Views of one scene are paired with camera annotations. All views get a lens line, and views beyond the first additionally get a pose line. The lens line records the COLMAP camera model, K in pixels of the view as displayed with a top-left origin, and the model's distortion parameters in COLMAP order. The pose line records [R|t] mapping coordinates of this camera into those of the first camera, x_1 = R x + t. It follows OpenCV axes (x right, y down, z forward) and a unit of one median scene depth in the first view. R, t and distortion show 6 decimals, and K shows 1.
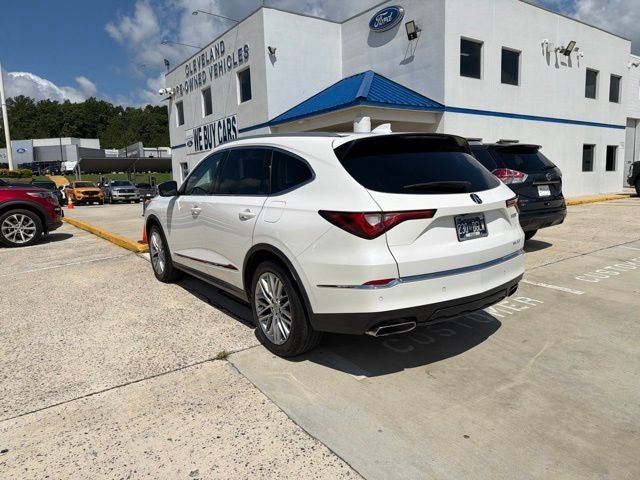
lens RADIAL K [[442.8, 0, 324.0], [0, 442.8, 240.9], [0, 0, 1]] dist [0.040158, -0.048541]
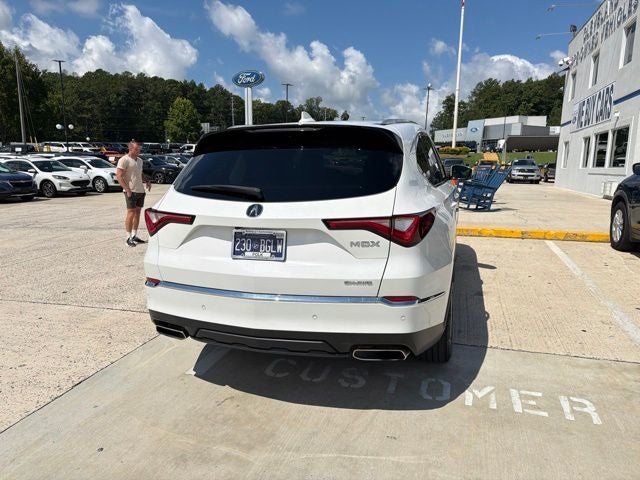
lens RADIAL K [[446.9, 0, 320.0], [0, 446.9, 240.0], [0, 0, 1]] dist [0.036533, -0.043377]
pose [[0.601121, 0.169034, -0.781077, 0.772456], [-0.133282, 0.984891, 0.110567, -0.108694], [0.787966, 0.037639, 0.614568, 0.451534]]
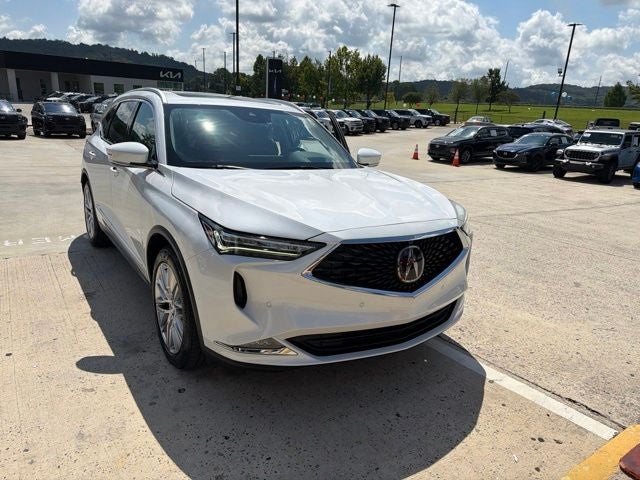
lens RADIAL K [[441.4, 0, 317.7], [0, 441.4, 236.5], [0, 0, 1]] dist [0.054875, -0.068937]
pose [[-0.999496, -0.030560, 0.008549, -0.358382], [-0.024363, 0.911606, 0.410343, -0.411187], [-0.020333, 0.409929, -0.911891, 2.309891]]
